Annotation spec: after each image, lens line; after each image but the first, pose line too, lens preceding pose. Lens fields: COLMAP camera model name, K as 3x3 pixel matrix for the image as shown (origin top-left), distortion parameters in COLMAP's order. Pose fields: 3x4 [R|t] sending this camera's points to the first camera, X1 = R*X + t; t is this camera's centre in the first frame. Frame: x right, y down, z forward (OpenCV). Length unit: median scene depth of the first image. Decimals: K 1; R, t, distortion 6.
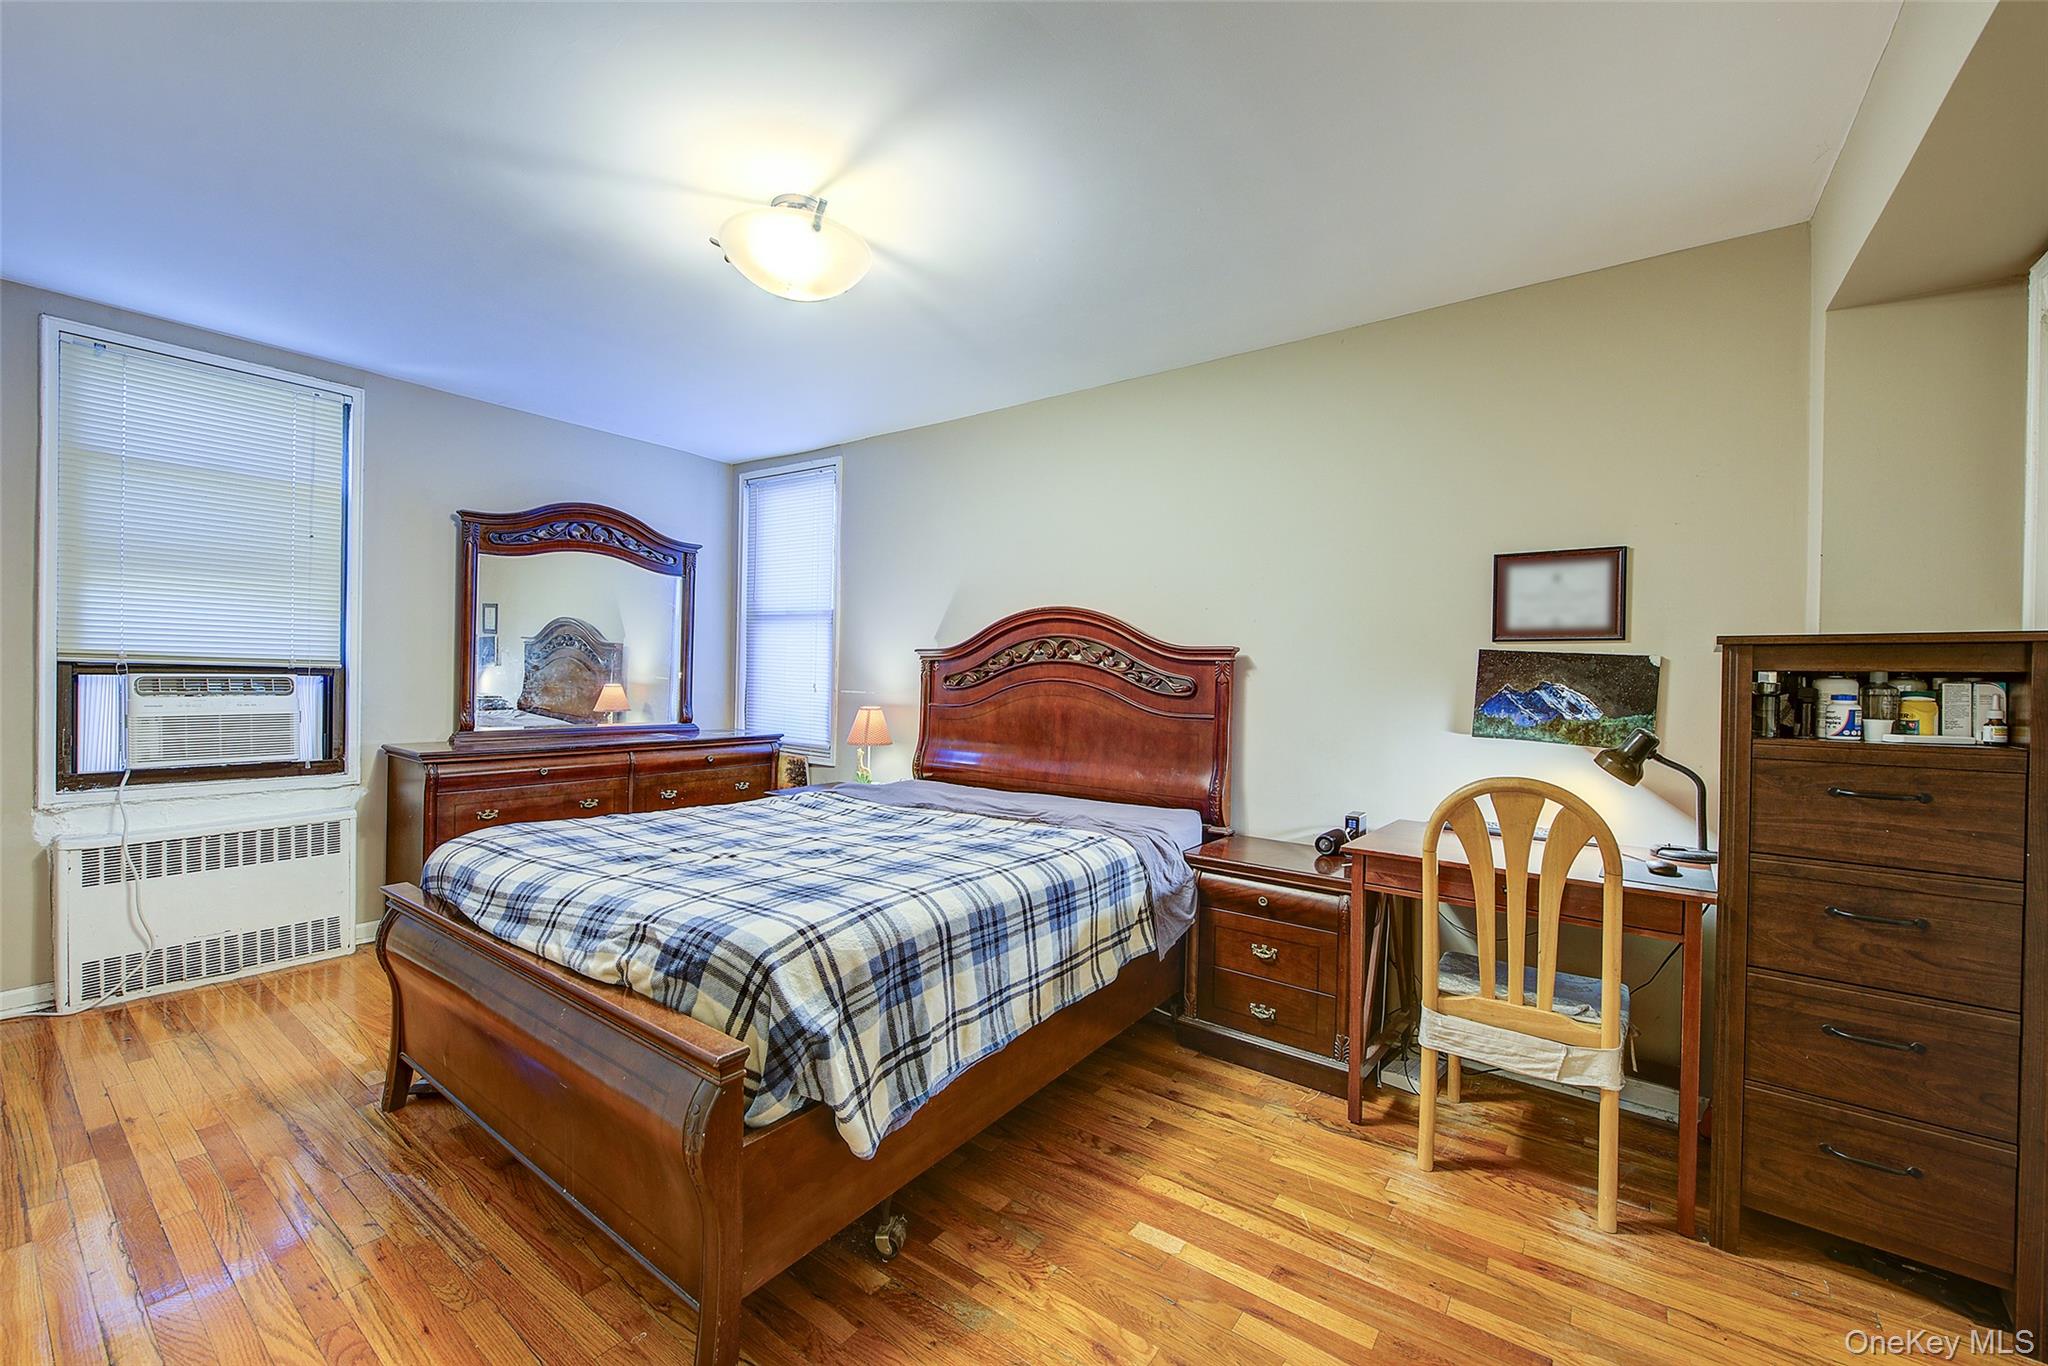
lens RADIAL K [[805.6, 0, 1028.3], [0, 805.6, 680.8], [0, 0, 1]] dist [0.002383, 0.000047]
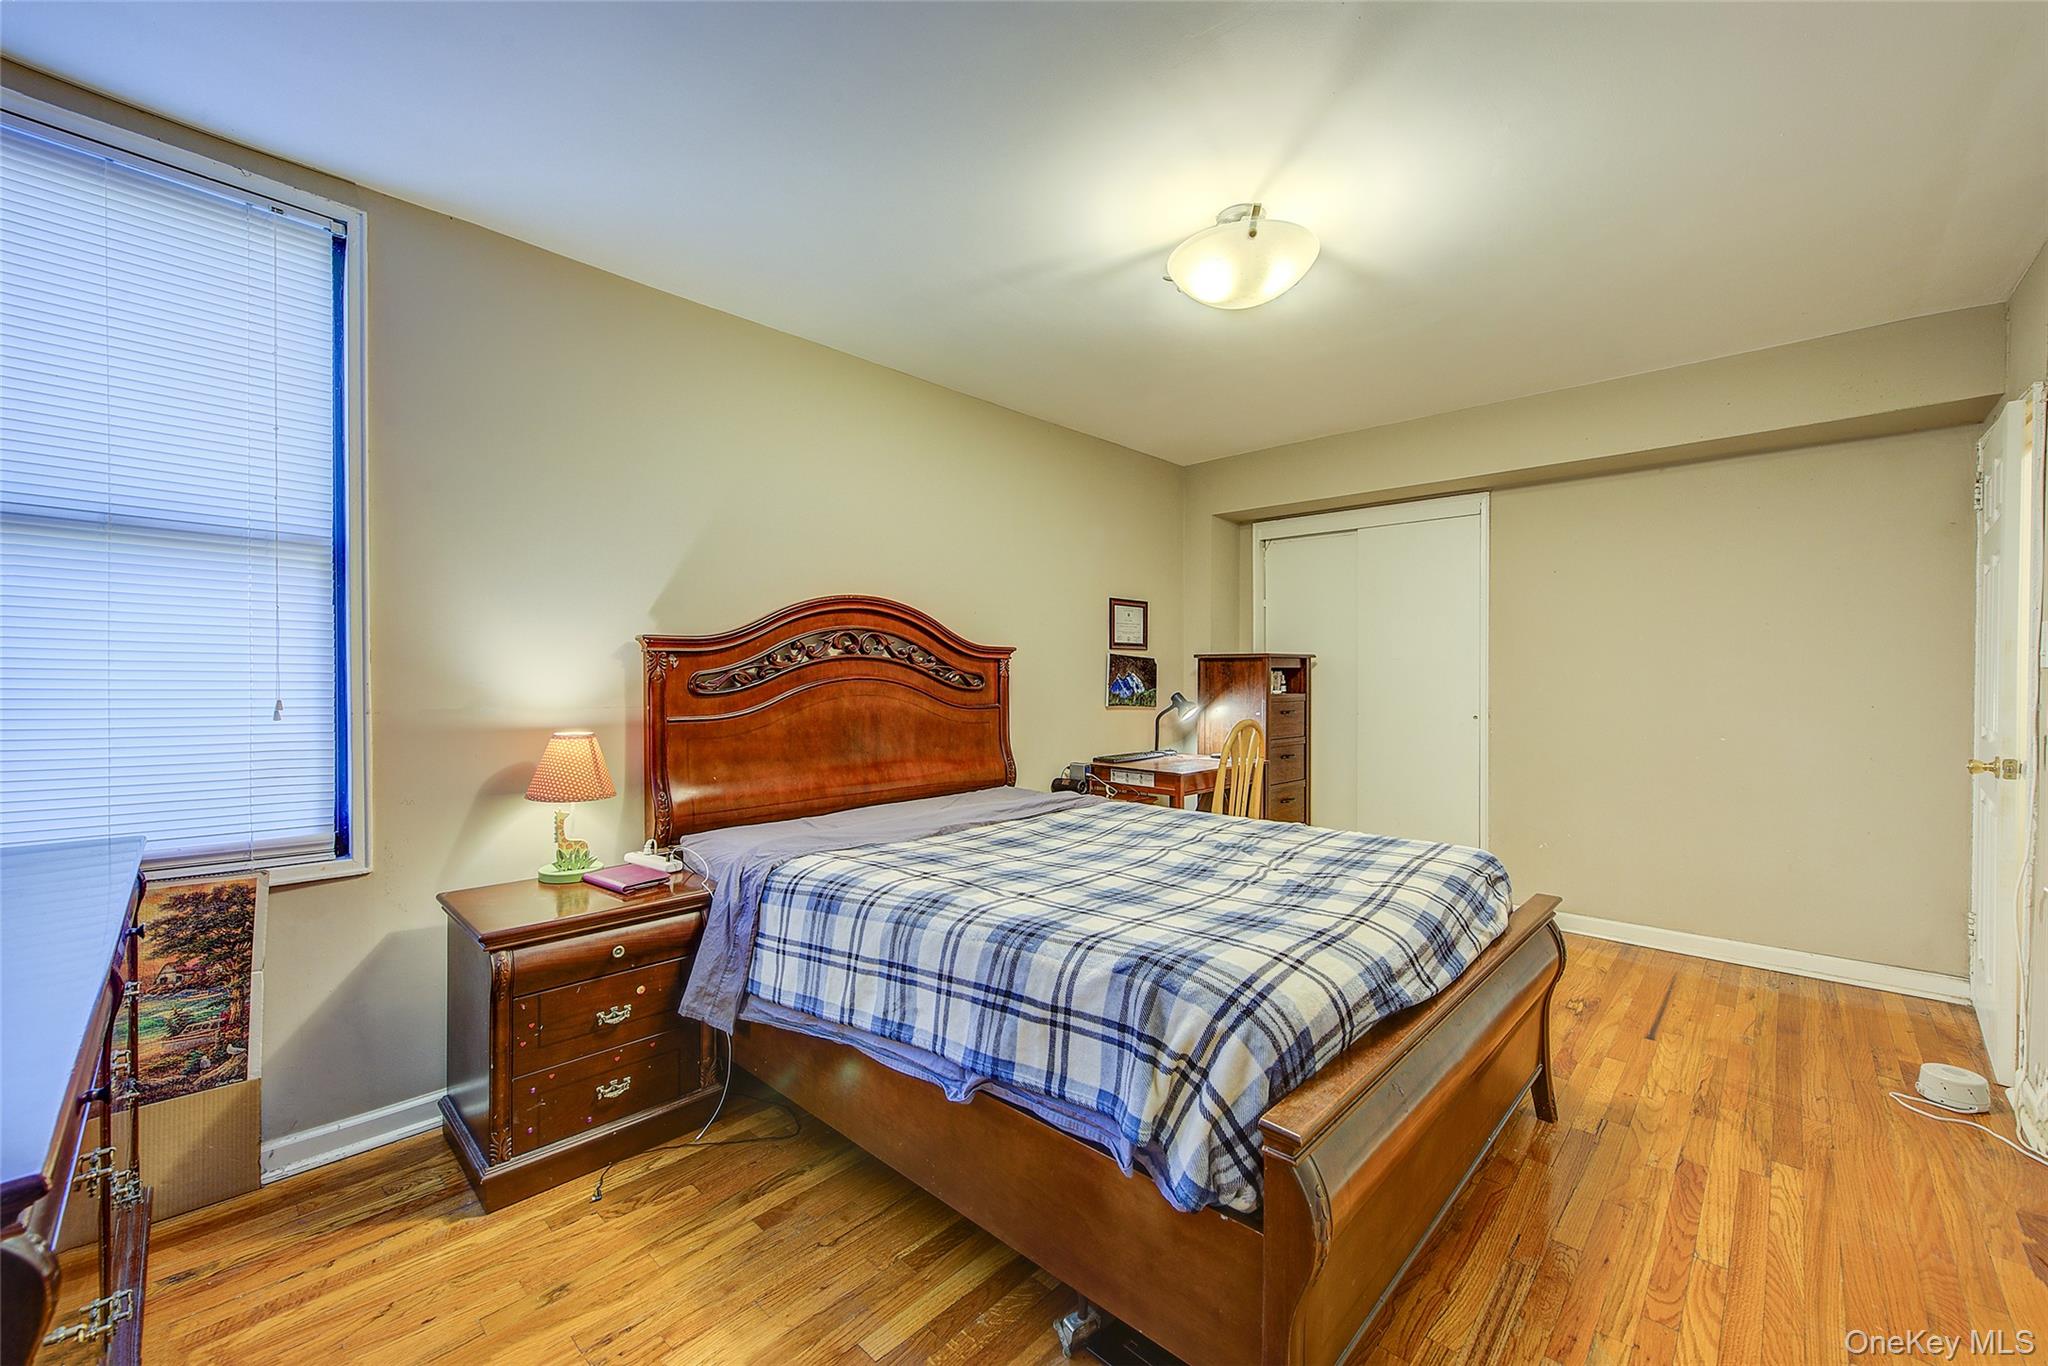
lens RADIAL K [[805.6, 0, 1027.6], [0, 805.6, 678.9], [0, 0, 1]] dist [0.002383, 0.000047]
pose [[0.132300, -0.025519, 0.990881, -0.924299], [0.004905, 0.999673, 0.025090, -0.024085], [-0.991198, 0.001541, 0.132382, 0.780810]]
